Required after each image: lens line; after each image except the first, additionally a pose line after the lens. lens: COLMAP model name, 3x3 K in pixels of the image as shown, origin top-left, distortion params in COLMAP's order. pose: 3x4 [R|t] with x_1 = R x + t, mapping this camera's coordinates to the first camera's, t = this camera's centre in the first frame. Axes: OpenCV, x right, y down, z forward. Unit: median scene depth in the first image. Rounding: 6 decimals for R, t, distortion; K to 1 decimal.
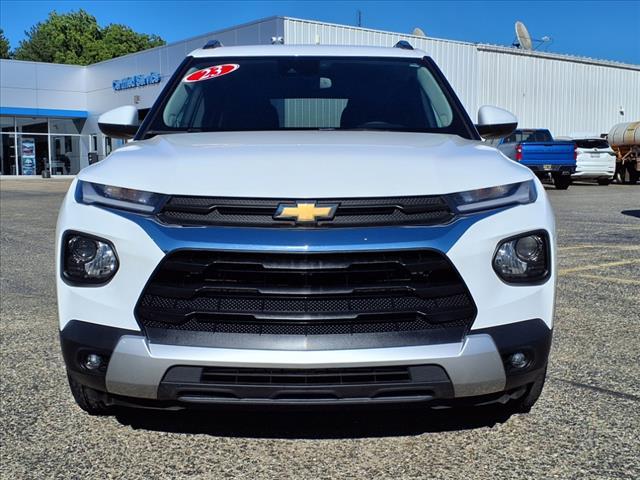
lens RADIAL K [[796.9, 0, 320.0], [0, 796.9, 240.5], [0, 0, 1]] dist [0.075999, 0.000000]
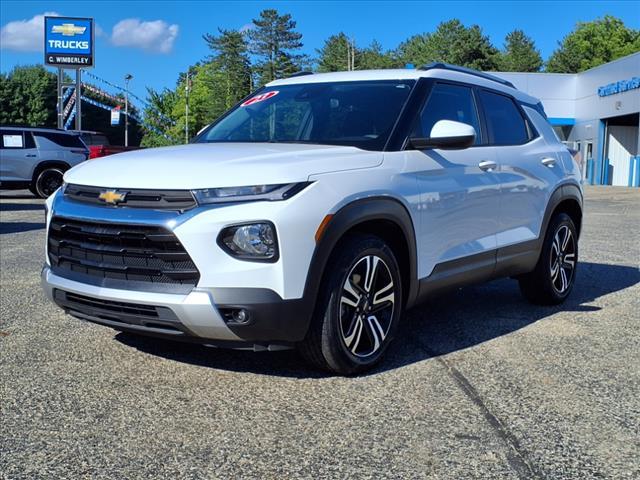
lens RADIAL K [[796.9, 0, 321.1], [0, 796.9, 240.0], [0, 0, 1]] dist [0.075999, 0.000000]
pose [[0.813140, 0.079087, -0.576671, 0.992380], [-0.084193, 0.996288, 0.017919, -0.011667], [0.575947, 0.033981, 0.816780, -0.014256]]
